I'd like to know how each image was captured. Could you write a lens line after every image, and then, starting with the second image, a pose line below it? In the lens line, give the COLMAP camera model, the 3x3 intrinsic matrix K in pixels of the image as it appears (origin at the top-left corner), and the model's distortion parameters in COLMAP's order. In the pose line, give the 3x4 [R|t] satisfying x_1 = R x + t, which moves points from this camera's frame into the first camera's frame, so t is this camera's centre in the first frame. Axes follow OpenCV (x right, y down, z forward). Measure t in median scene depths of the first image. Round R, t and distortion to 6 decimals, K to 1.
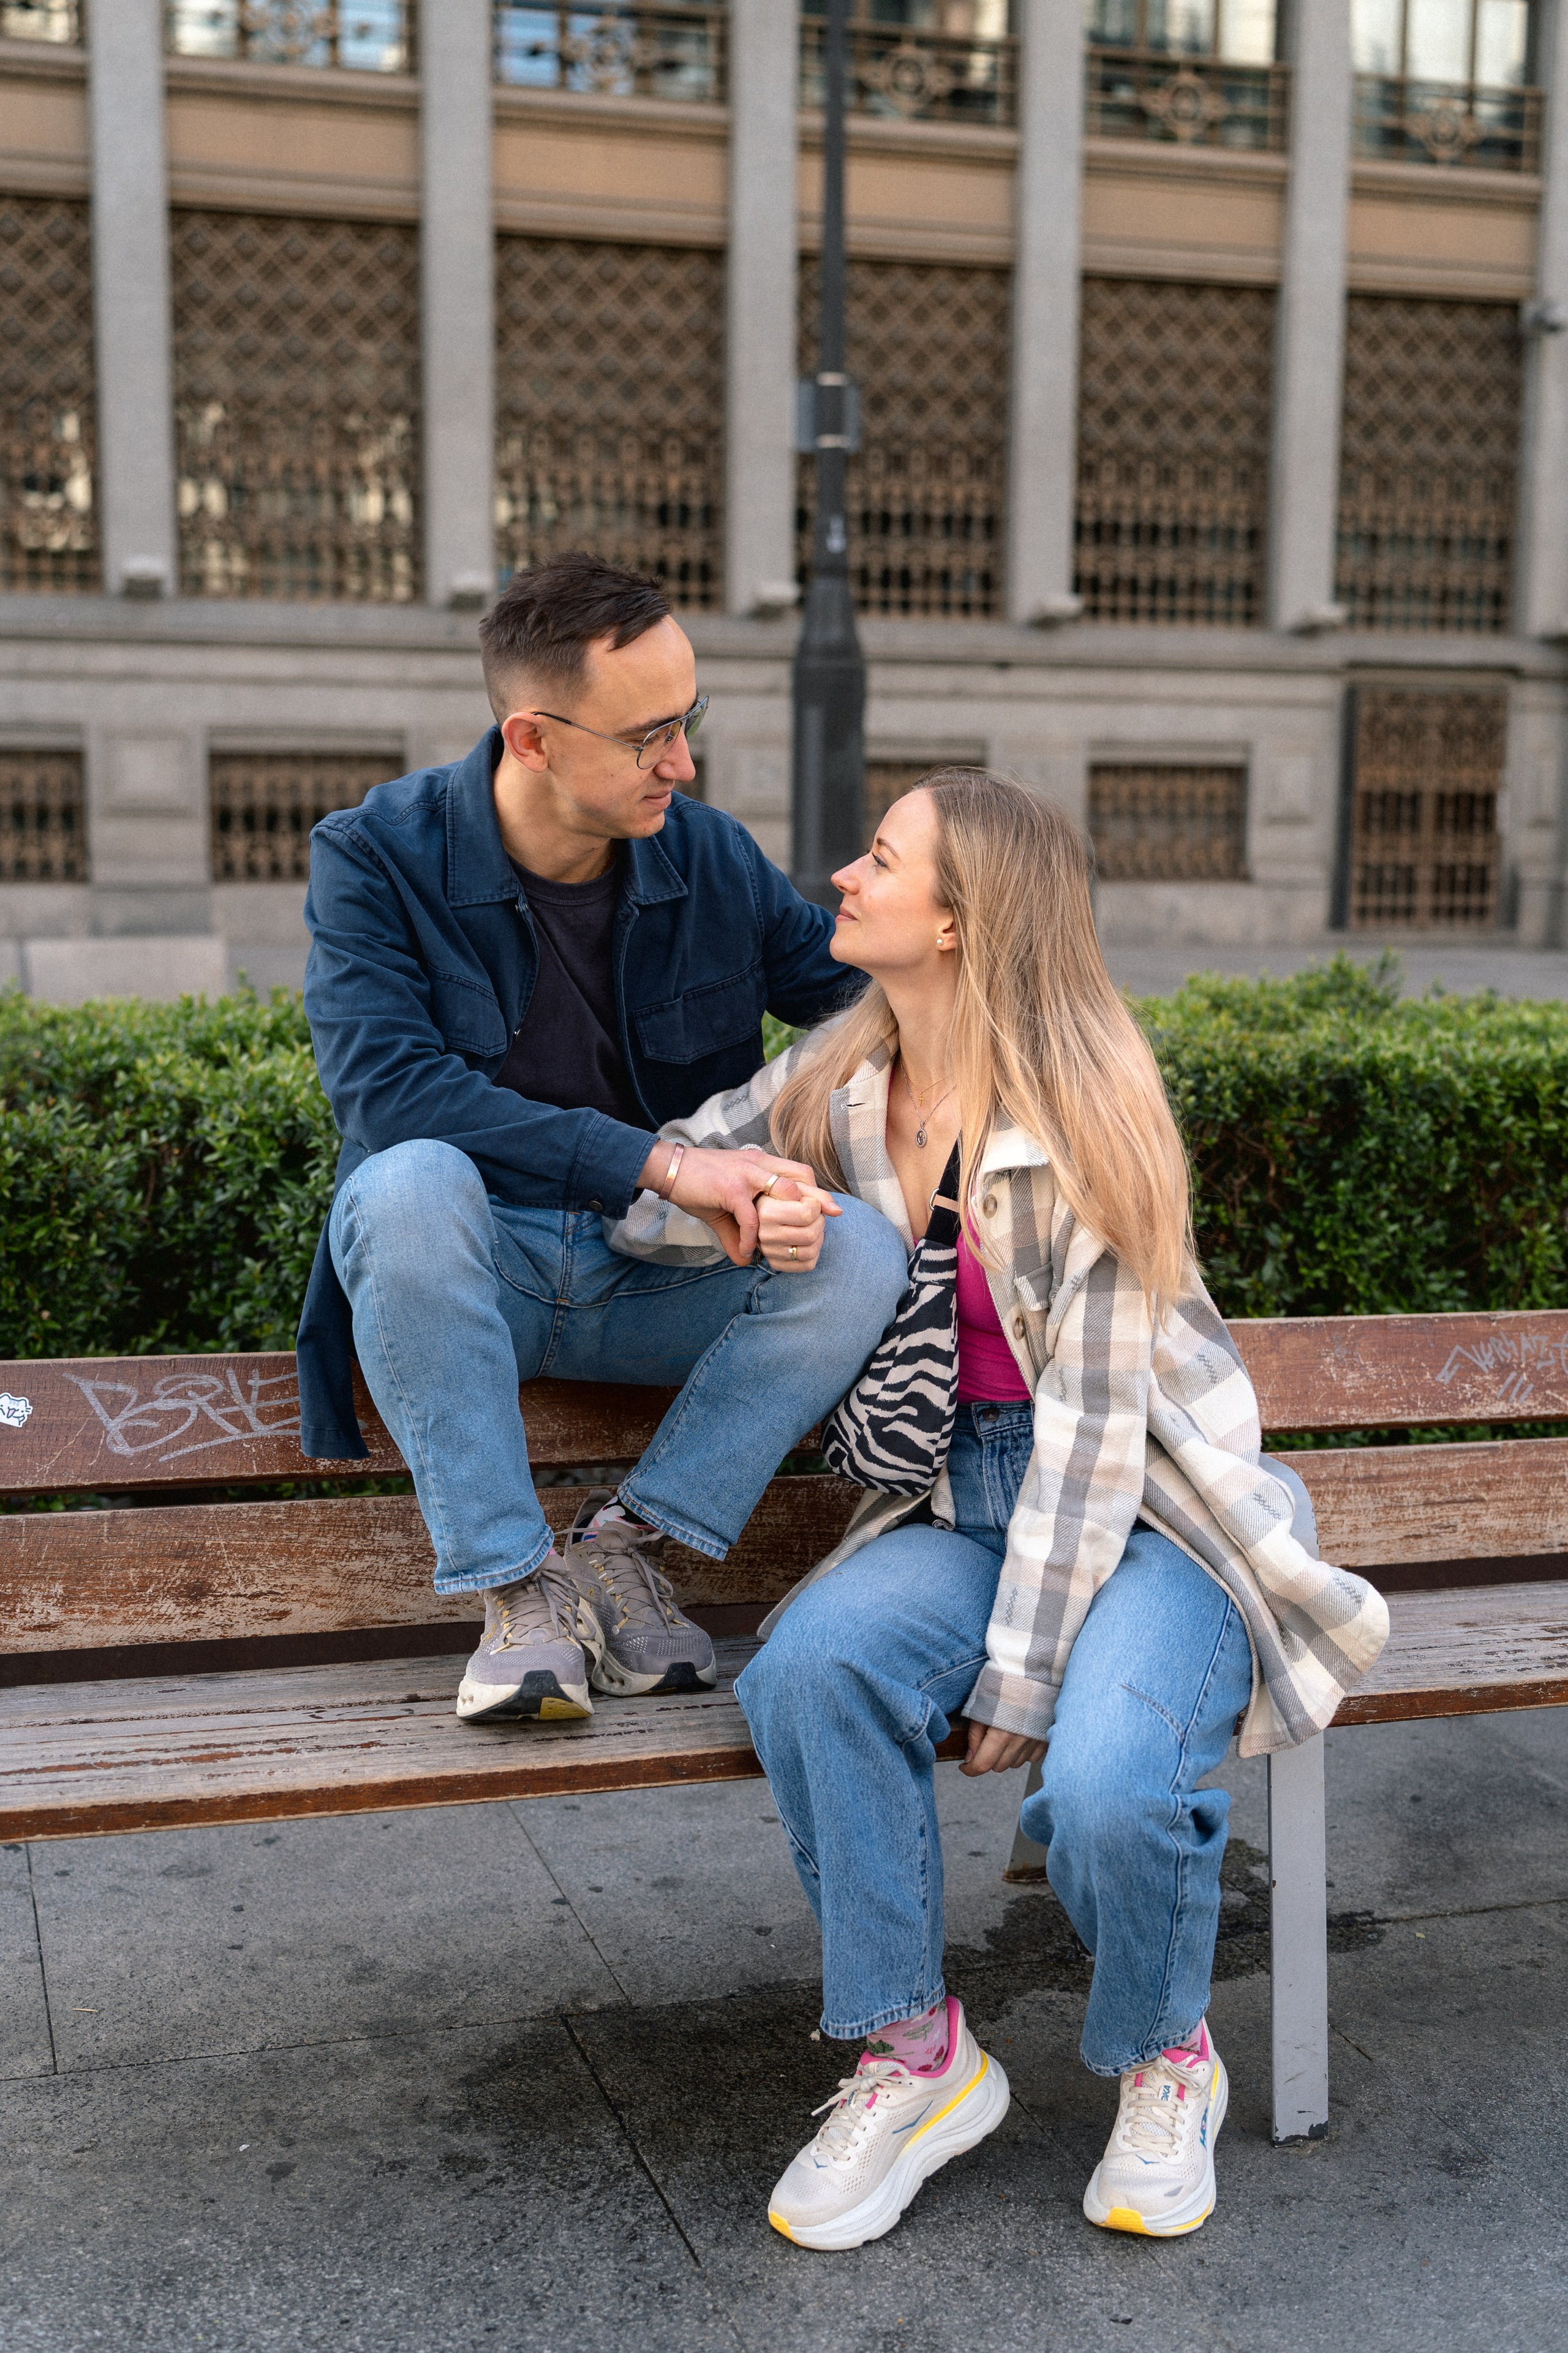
lens RADIAL K [[2128.7, 0, 784.0], [0, 2128.7, 1176.5], [0, 0, 1]] dist [-0.013556, -0.006281]
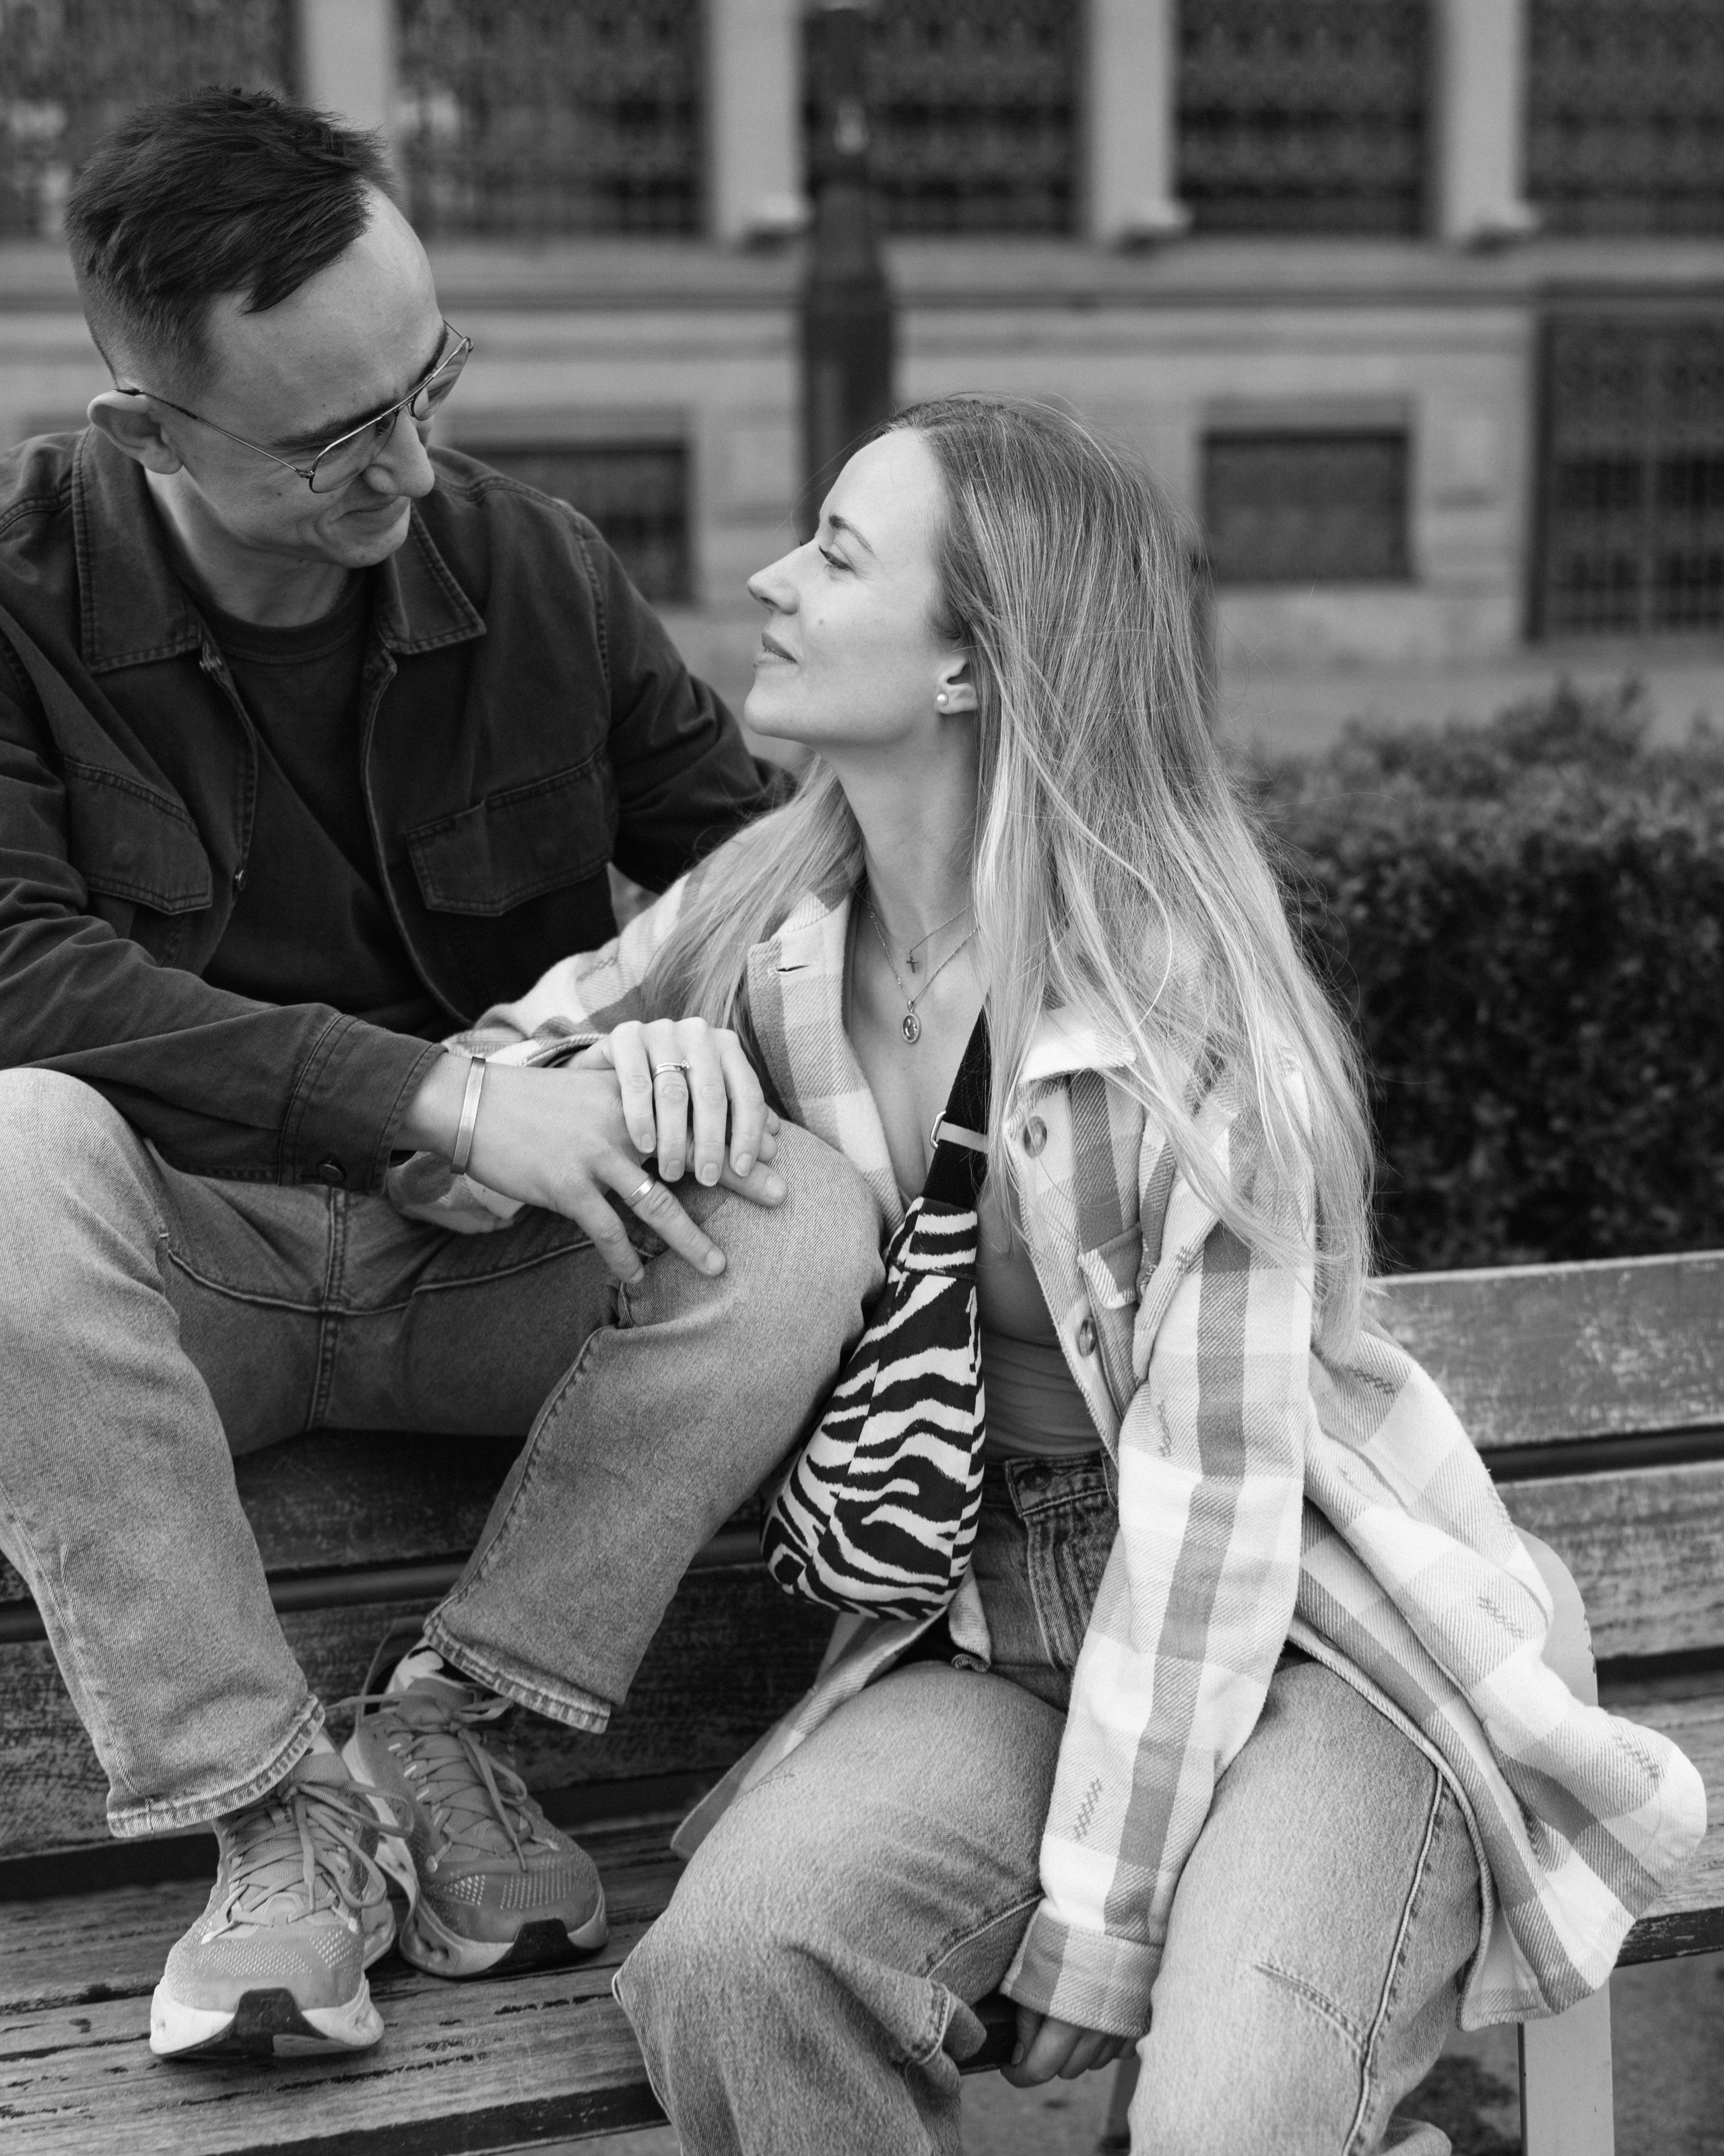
lens RADIAL K [[2406.8, 0, 854.3], [0, 2406.8, 1078.6], [0, 0, 1]] dist [-0.016852, 0.017441]
pose [[0.999519, -0.029657, -0.009068, 0.046164], [0.030117, 0.997995, 0.055670, -0.035389], [0.007399, -0.055917, 0.998408, 0.289365]]
